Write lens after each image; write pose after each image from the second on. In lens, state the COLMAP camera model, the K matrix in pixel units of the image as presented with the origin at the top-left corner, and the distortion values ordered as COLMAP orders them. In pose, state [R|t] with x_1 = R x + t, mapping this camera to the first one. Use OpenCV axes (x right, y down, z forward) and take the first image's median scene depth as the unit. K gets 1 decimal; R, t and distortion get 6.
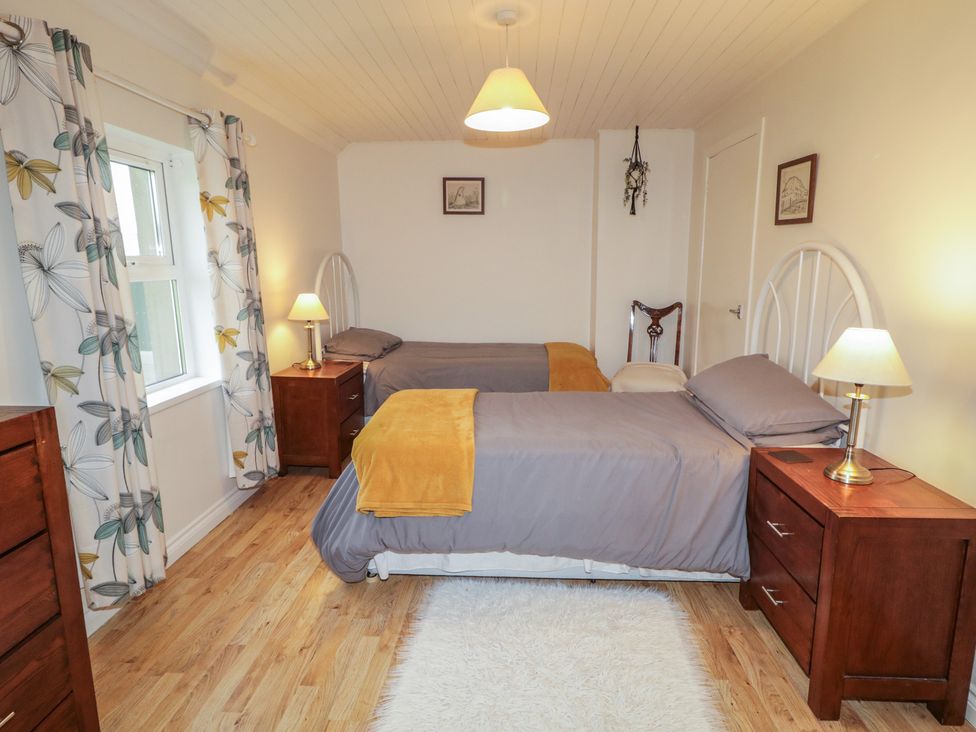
lens RADIAL K [[538.8, 0, 484.1], [0, 538.8, 357.1], [0, 0, 1]] dist [-0.004088, 0.001299]
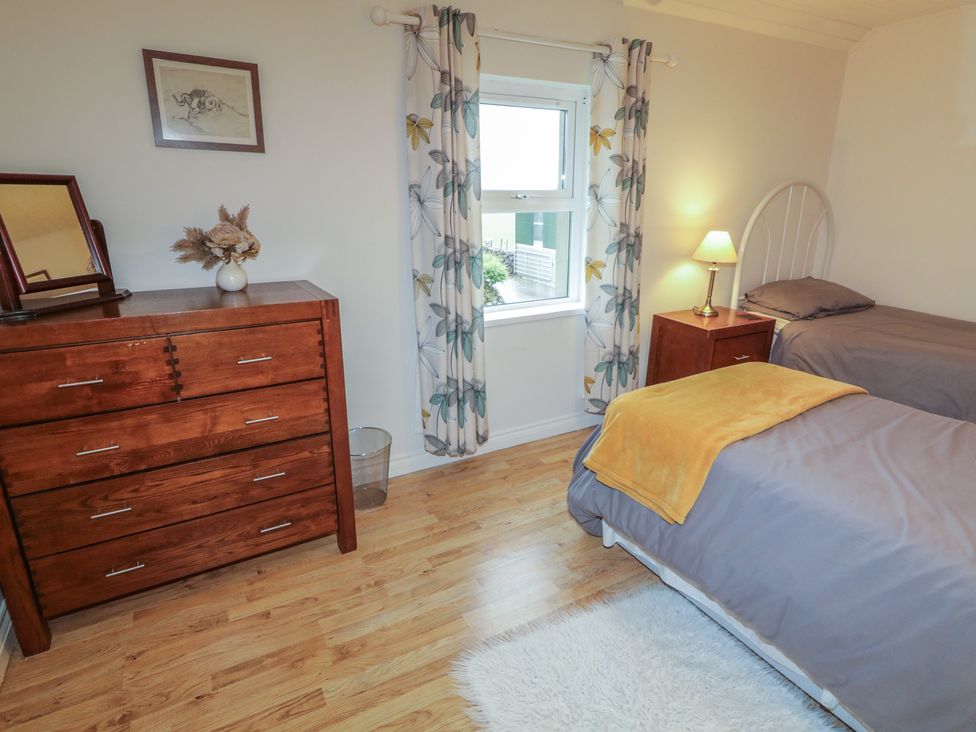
lens RADIAL K [[538.8, 0, 483.8], [0, 538.8, 356.5], [0, 0, 1]] dist [-0.004088, 0.001299]
pose [[0.526505, 0.249142, -0.812847, 0.424922], [-0.145490, 0.968398, 0.202580, -0.073397], [0.837631, 0.011602, 0.546114, 0.340938]]
